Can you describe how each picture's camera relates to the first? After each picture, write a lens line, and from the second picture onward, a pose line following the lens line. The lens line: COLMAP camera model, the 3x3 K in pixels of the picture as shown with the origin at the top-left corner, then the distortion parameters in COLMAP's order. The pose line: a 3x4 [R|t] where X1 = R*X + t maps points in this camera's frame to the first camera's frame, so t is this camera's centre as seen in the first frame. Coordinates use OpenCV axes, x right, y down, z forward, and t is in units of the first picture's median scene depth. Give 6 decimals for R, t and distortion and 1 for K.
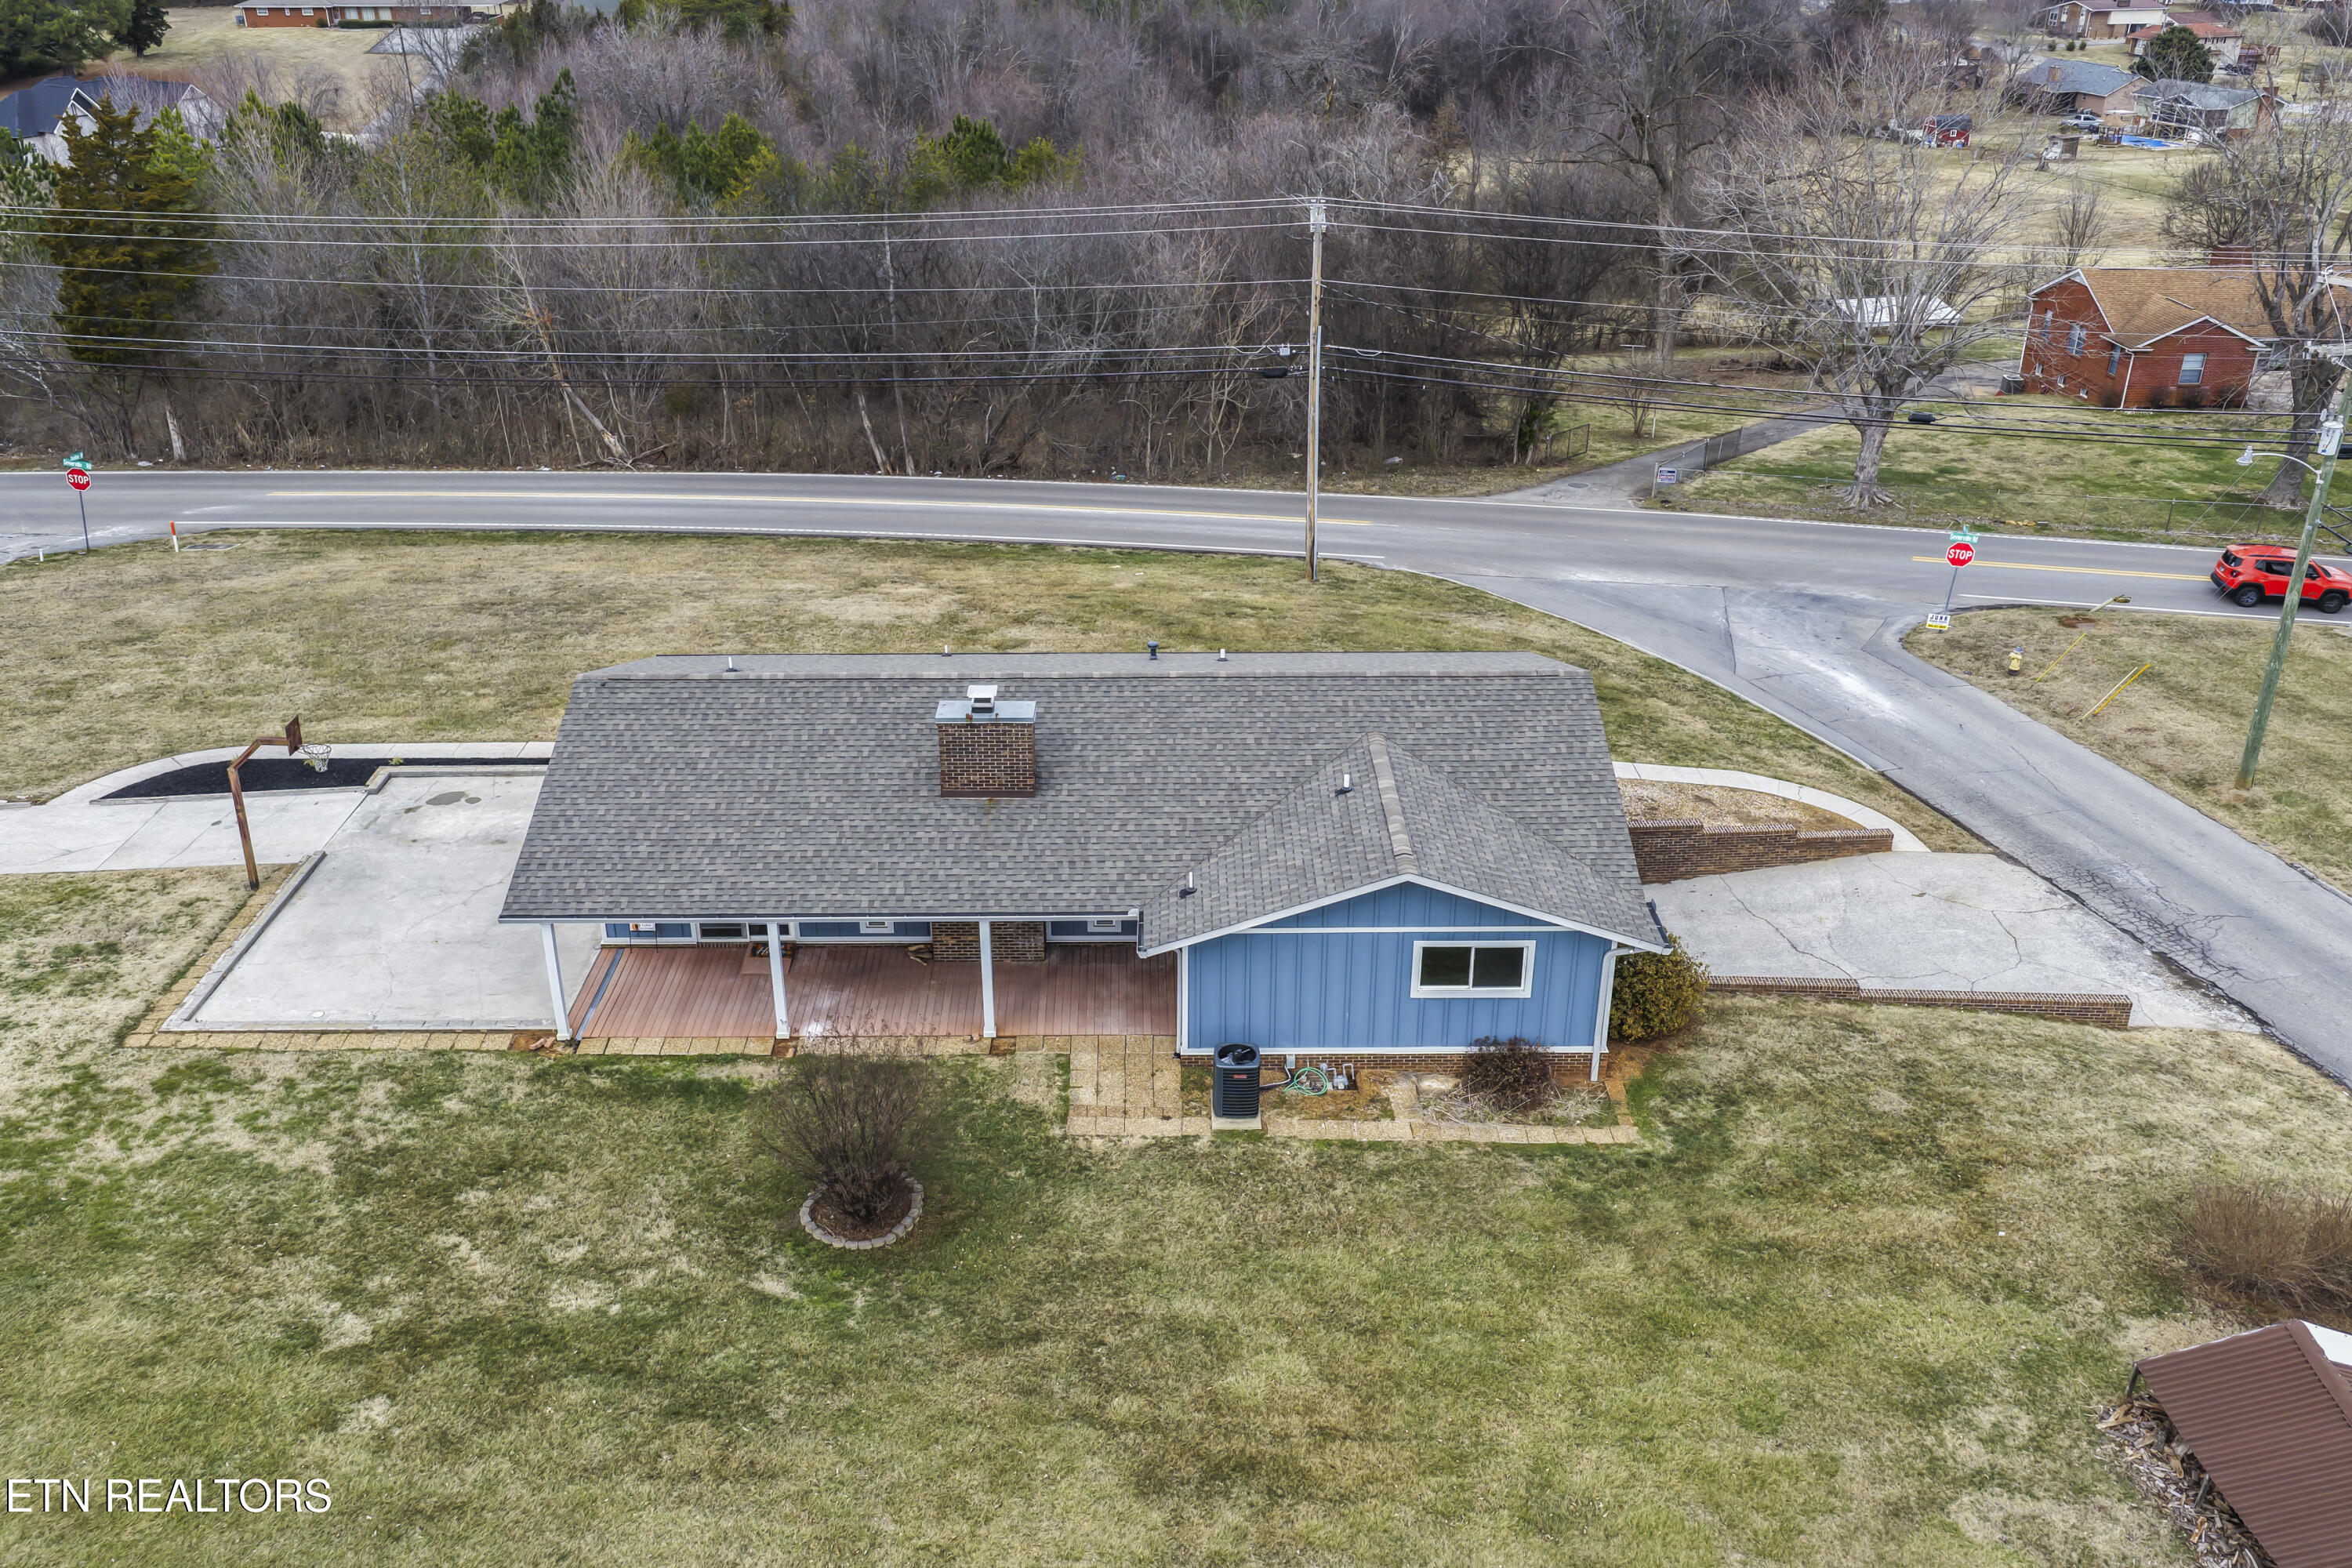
lens RADIAL K [[1994.0, 0, 1171.8], [0, 1994.0, 735.9], [0, 0, 1]] dist [-0.017978, 0.056413]
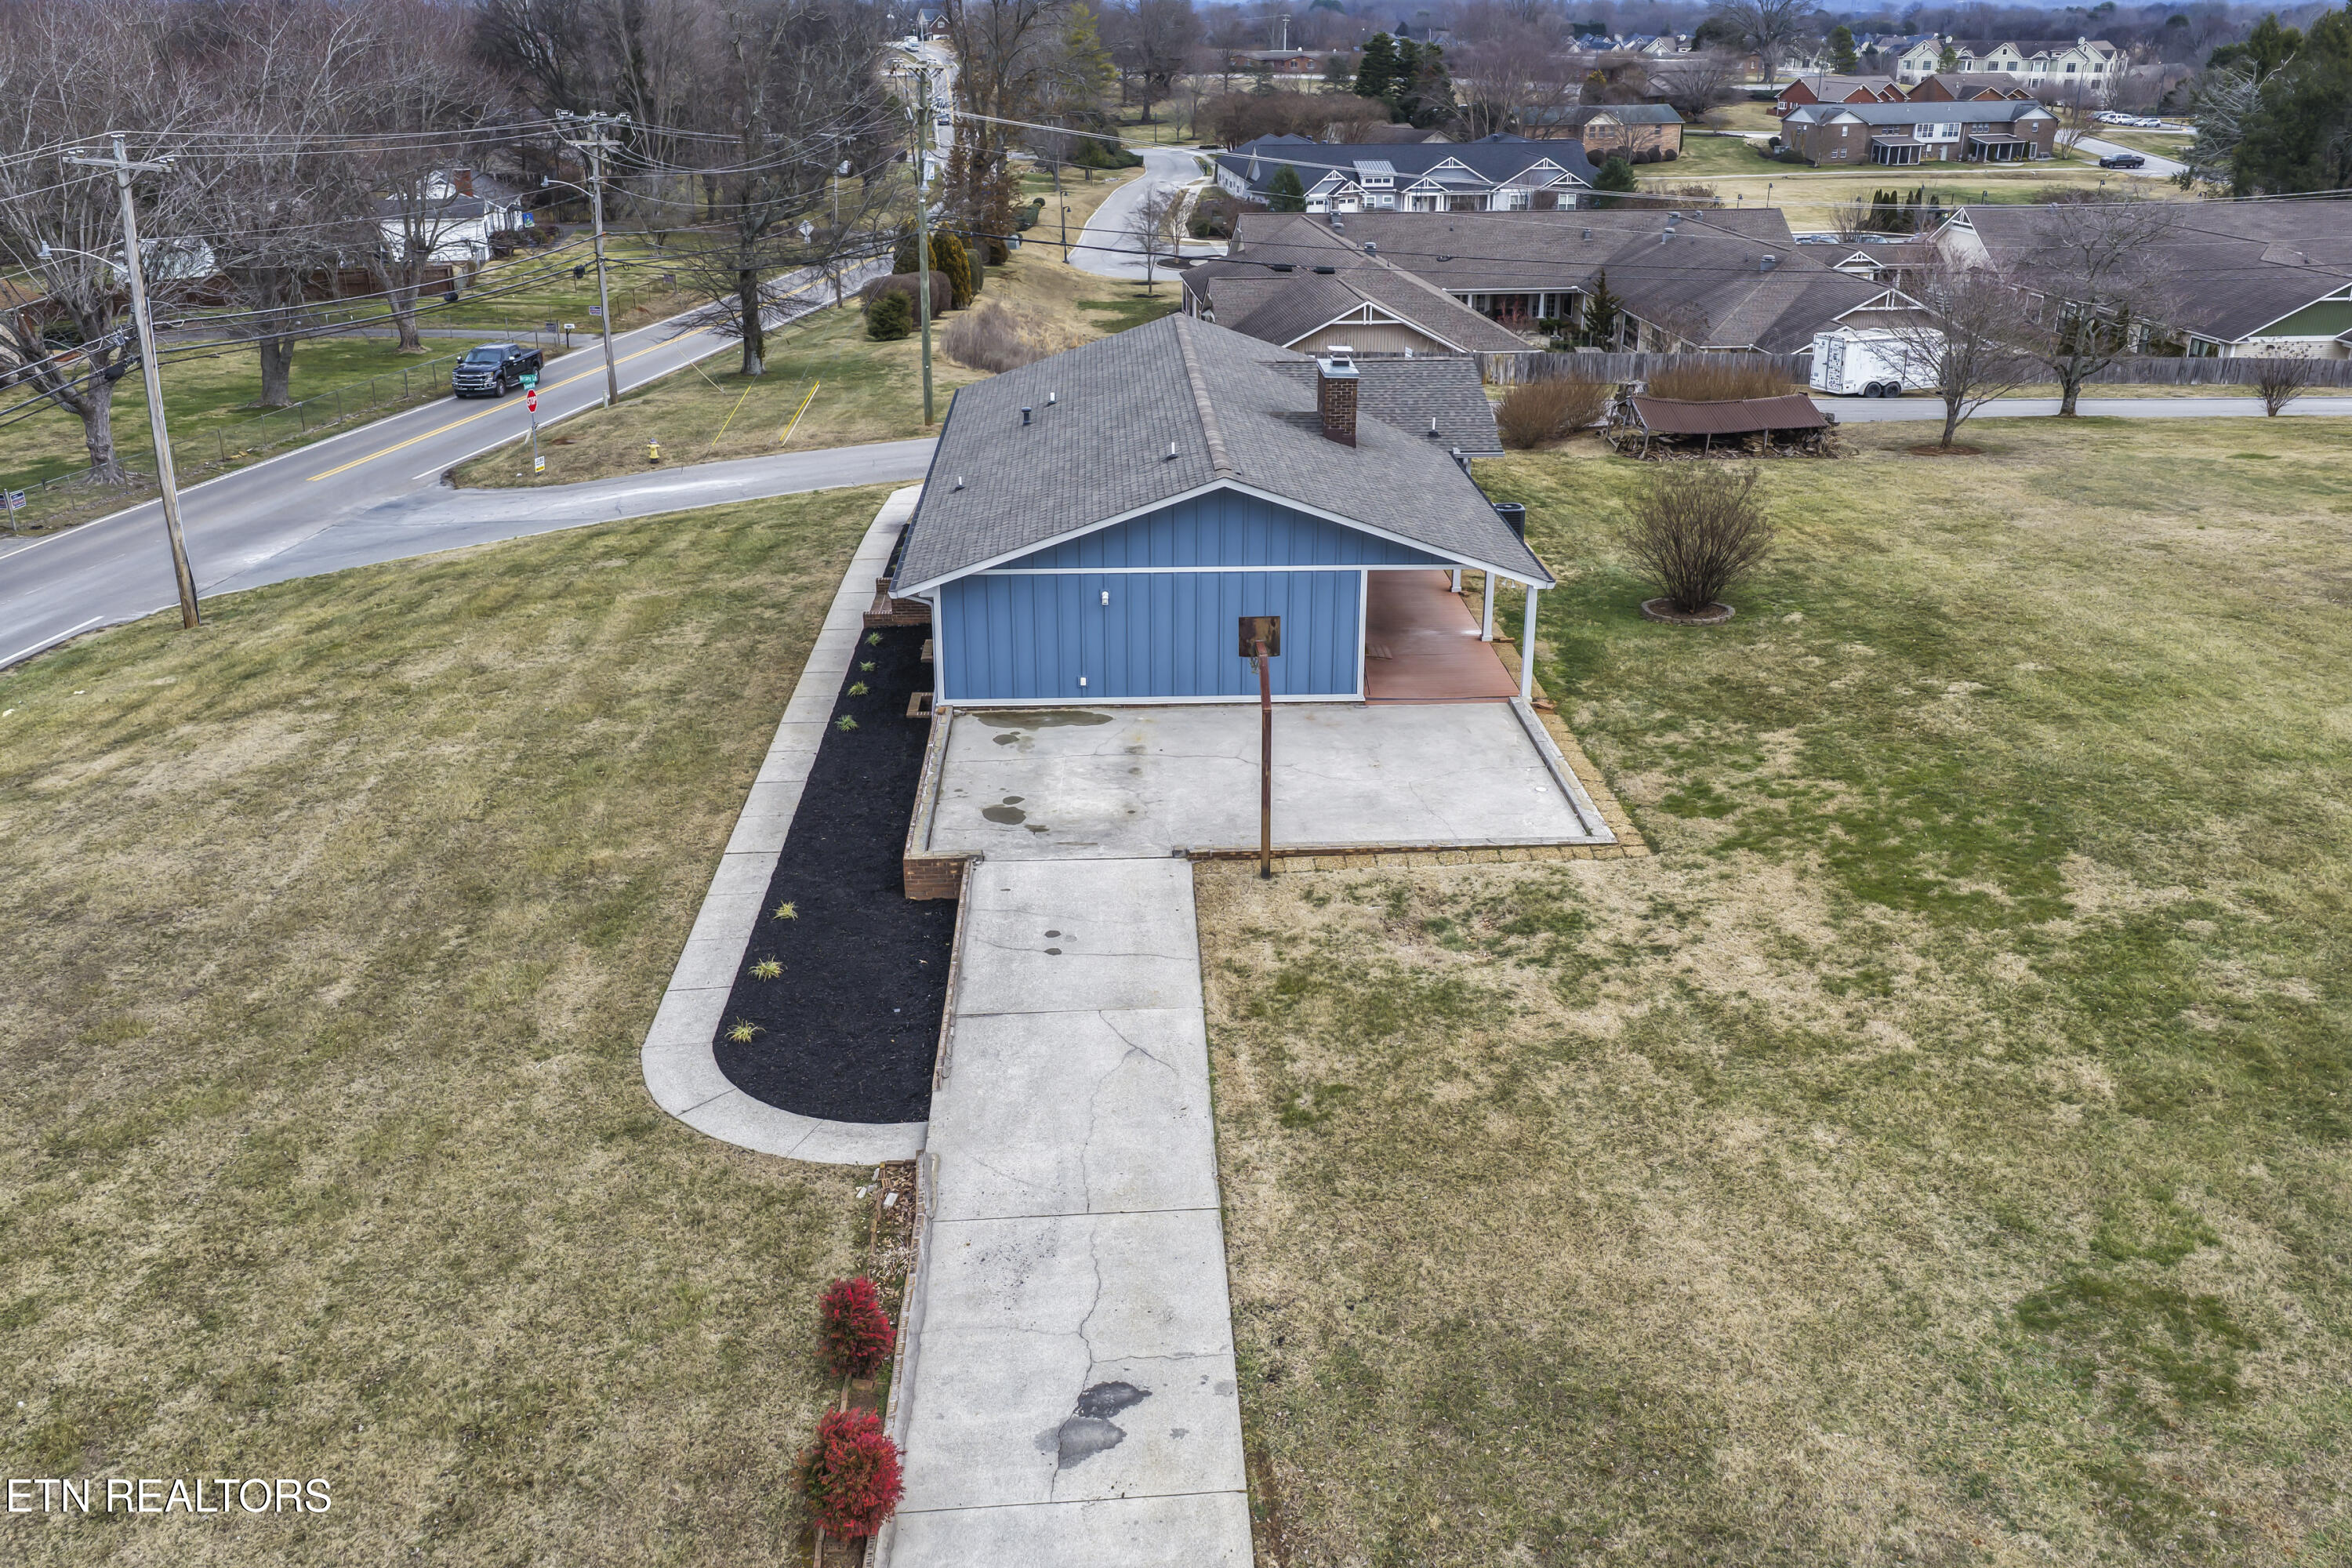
lens RADIAL K [[1994.0, 0, 1171.8], [0, 1994.0, 735.9], [0, 0, 1]] dist [-0.017978, 0.056413]
pose [[-0.031704, -0.345397, 0.937921, -1.393103], [0.410689, 0.851014, 0.327275, -0.279145], [-0.911224, 0.395570, 0.114871, 1.121906]]
